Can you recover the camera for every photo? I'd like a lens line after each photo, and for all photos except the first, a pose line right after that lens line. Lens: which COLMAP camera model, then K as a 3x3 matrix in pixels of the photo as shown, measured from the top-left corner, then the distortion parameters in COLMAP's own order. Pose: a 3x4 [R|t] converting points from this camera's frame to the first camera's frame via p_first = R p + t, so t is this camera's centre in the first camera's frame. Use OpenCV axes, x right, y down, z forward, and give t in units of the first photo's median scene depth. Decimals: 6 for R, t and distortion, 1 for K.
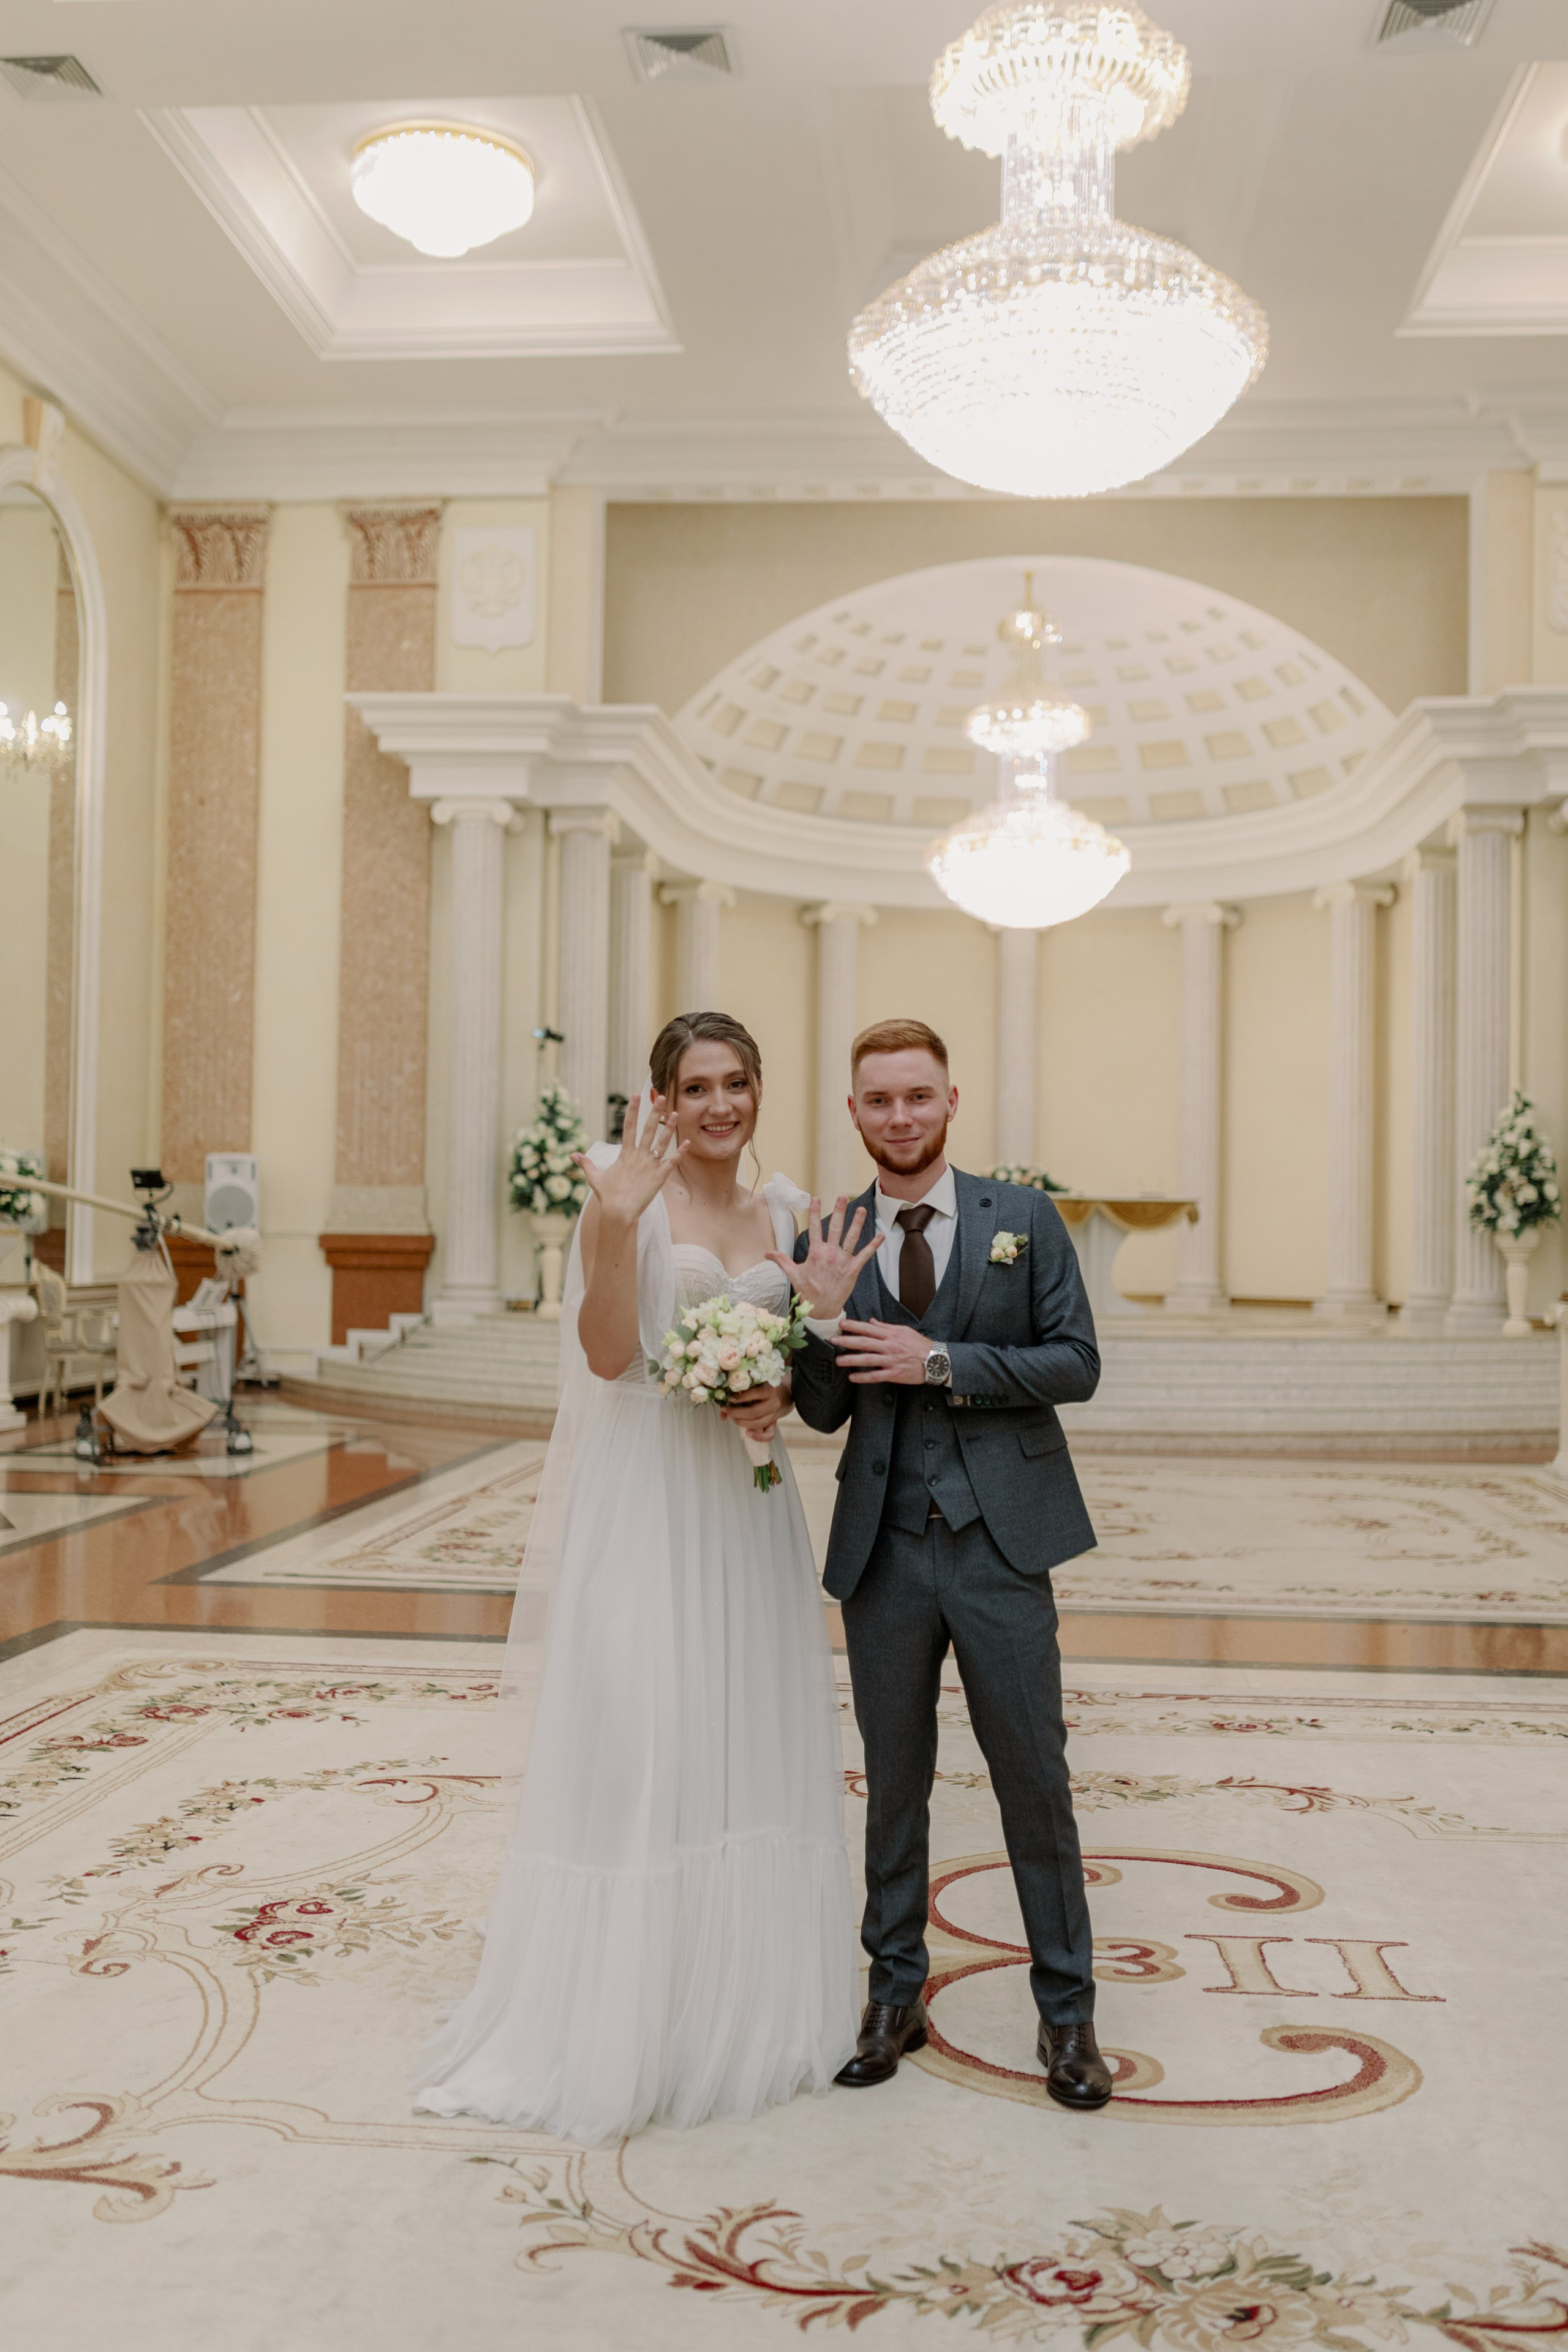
lens RADIAL K [[2293.6, 0, 789.4], [0, 2293.6, 1158.1], [0, 0, 1]] dist [-0.002689, 0.007119]
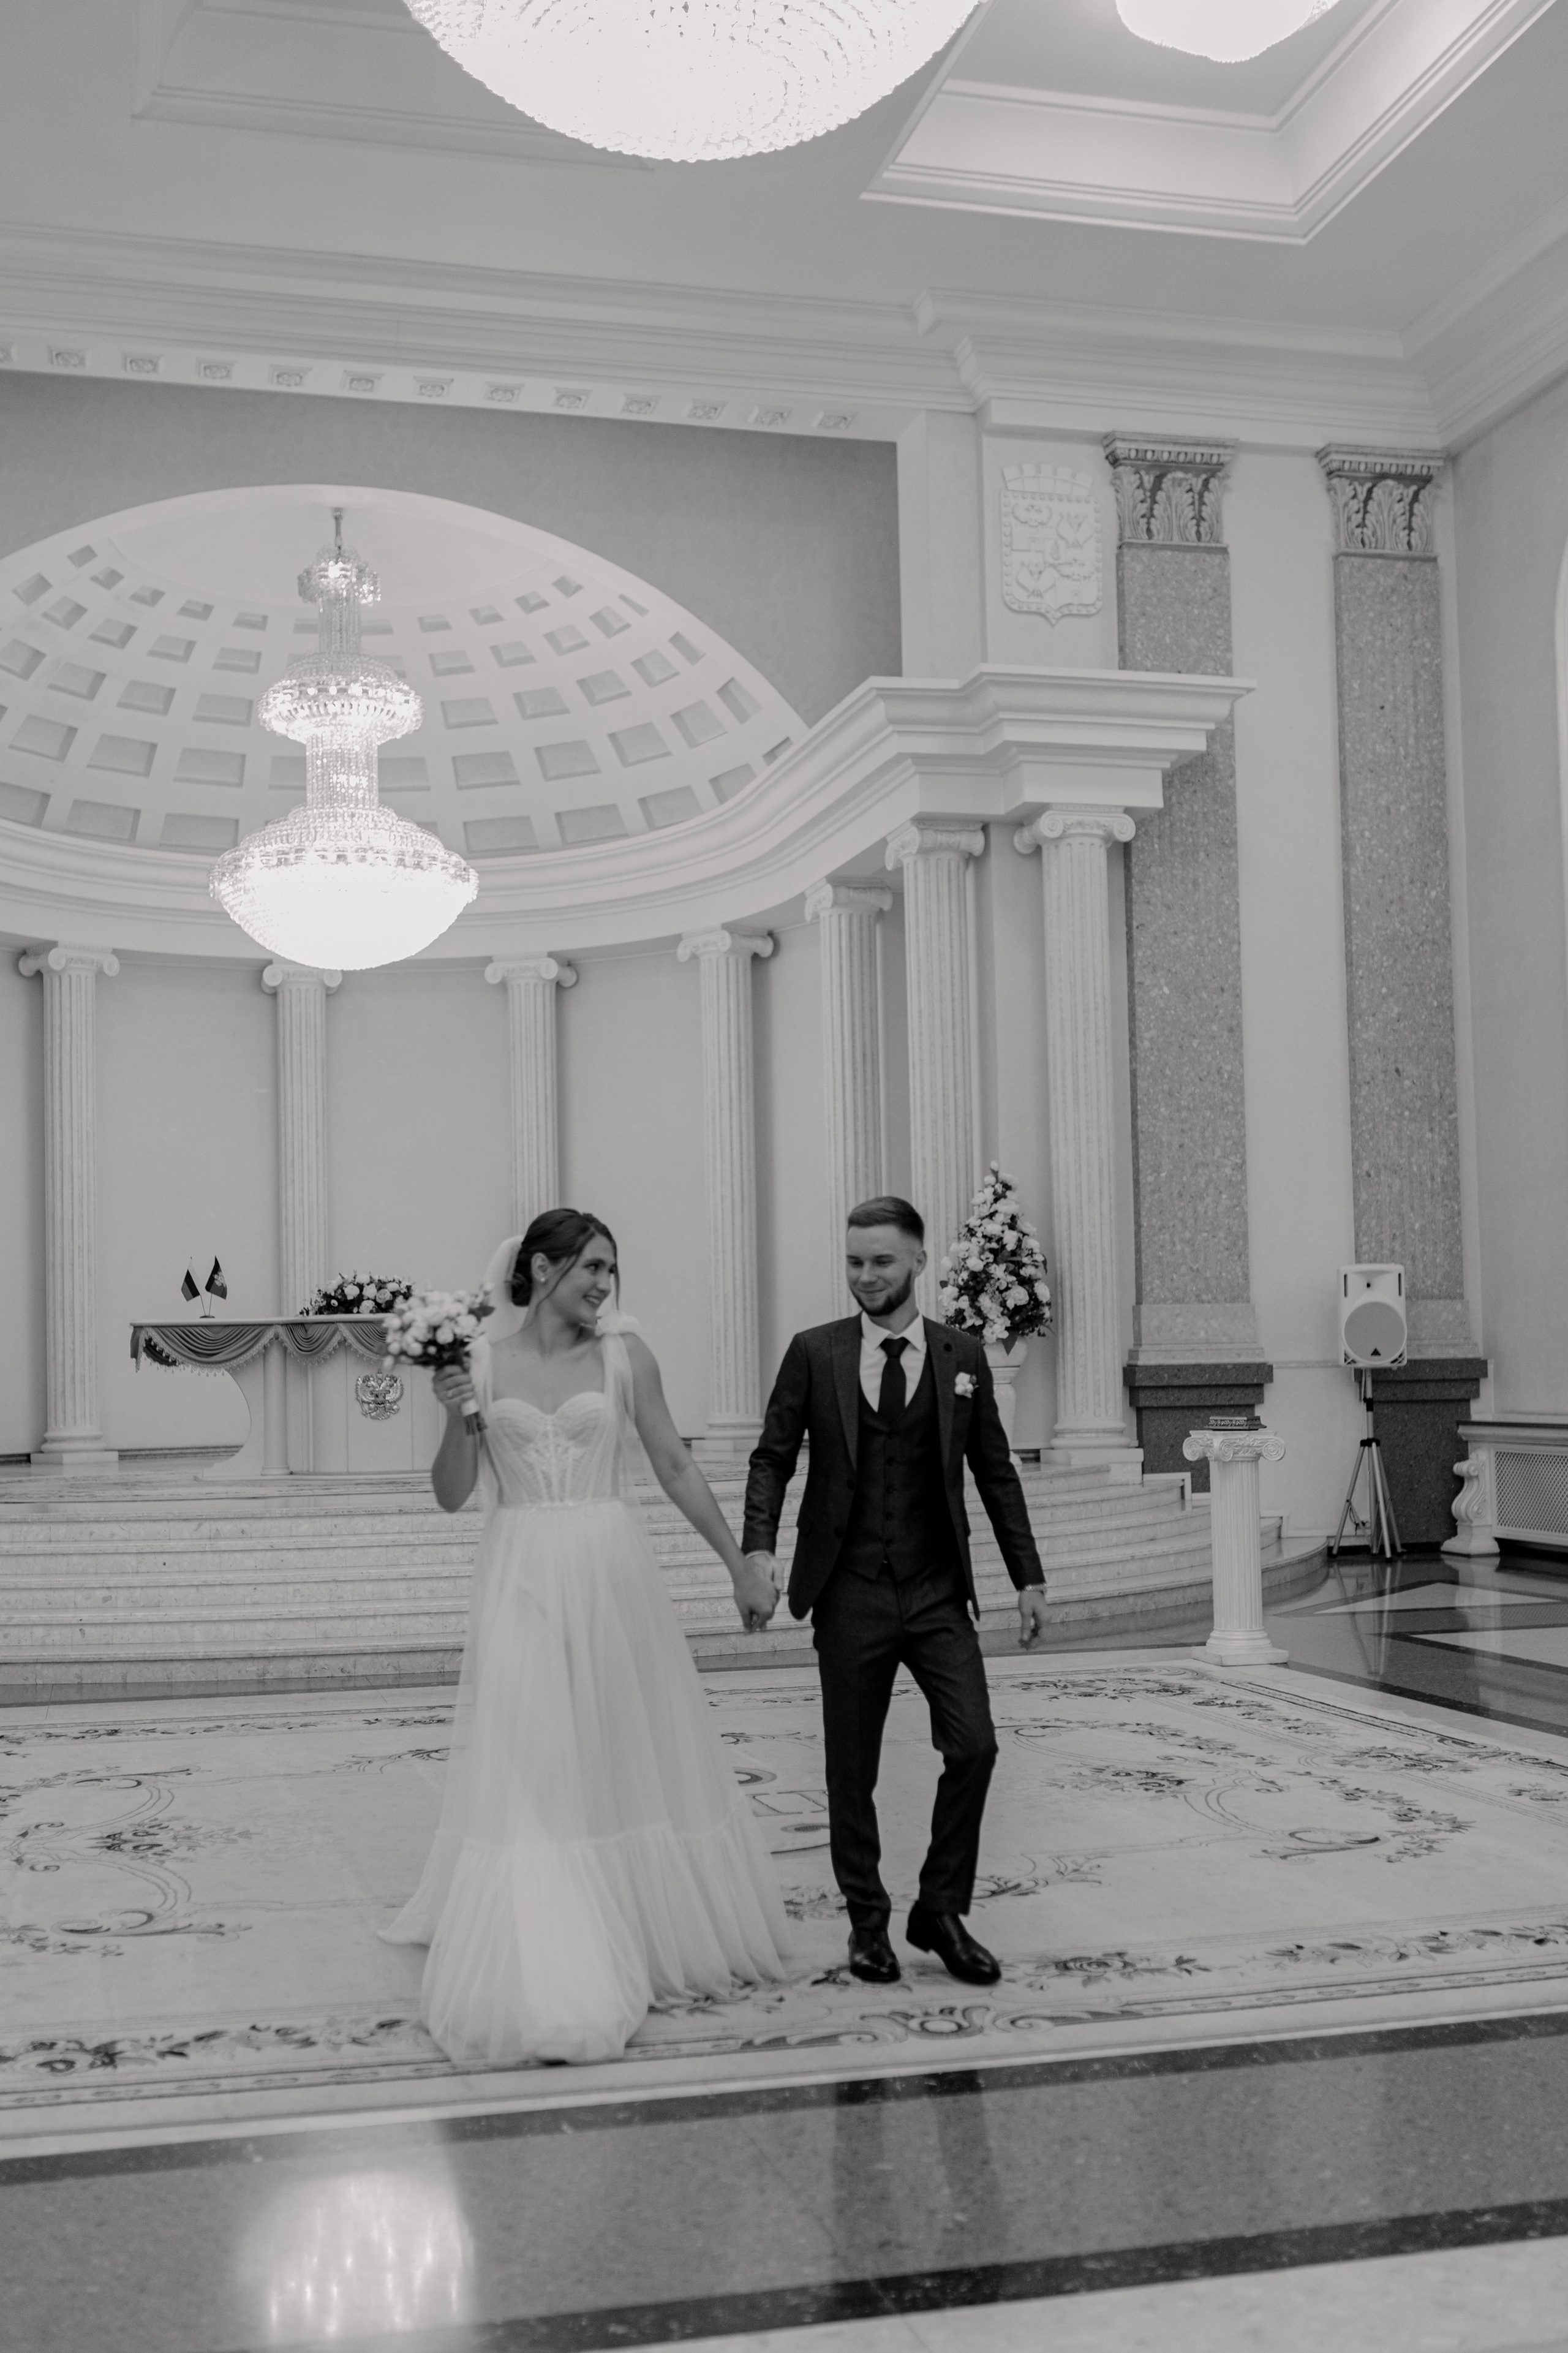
lens RADIAL K [[2379.3, 0, 753.4], [0, 2379.3, 1183.9], [0, 0, 1]] dist [0.098334, 0.000025]
pose [[0.938289, -0.008941, 0.345736, -0.049949], [0.024591, 0.998860, -0.040906, 0.007776], [-0.344976, 0.046884, 0.937440, 0.233786]]
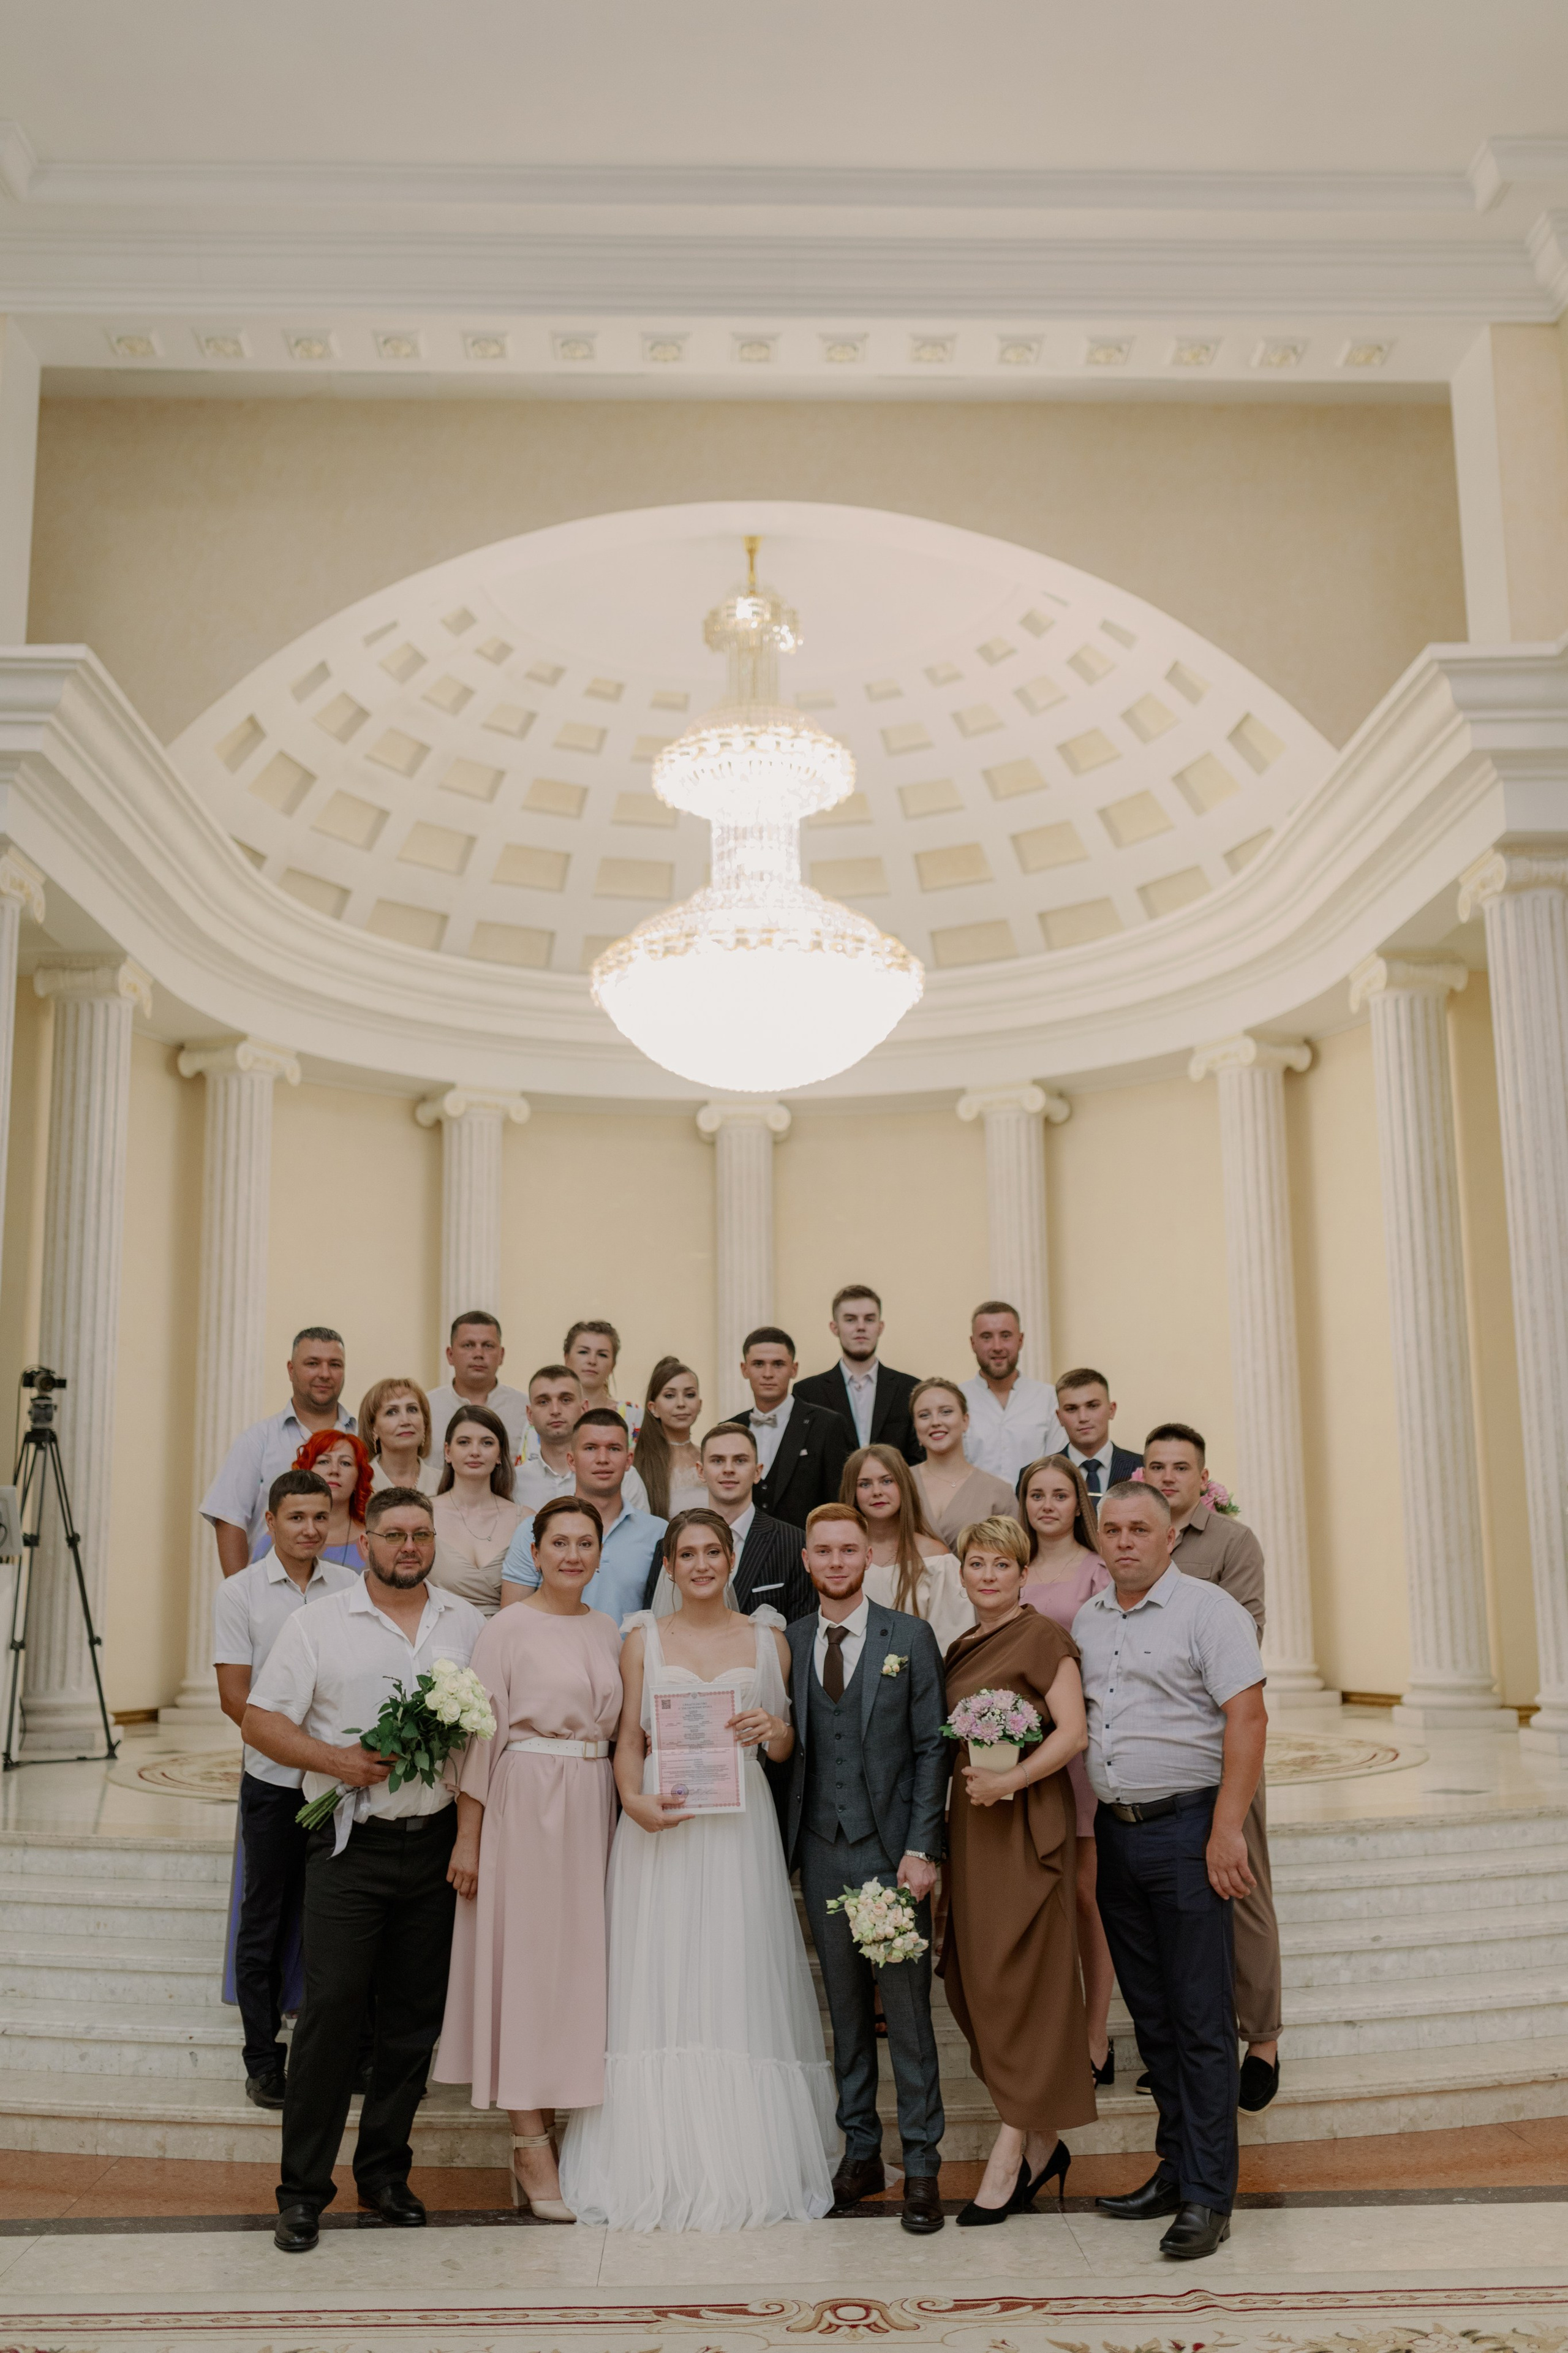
lens RADIAL K [[2249.5, 0, 795.0], [0, 2249.5, 1172.7], [0, 0, 1]] dist [-0.002000, 0.009753]
pose [[0.991708, -0.008908, 0.128206, 0.038608], [0.026854, 0.989937, -0.138937, 0.005625], [-0.125678, 0.141228, 0.981967, 0.457762]]
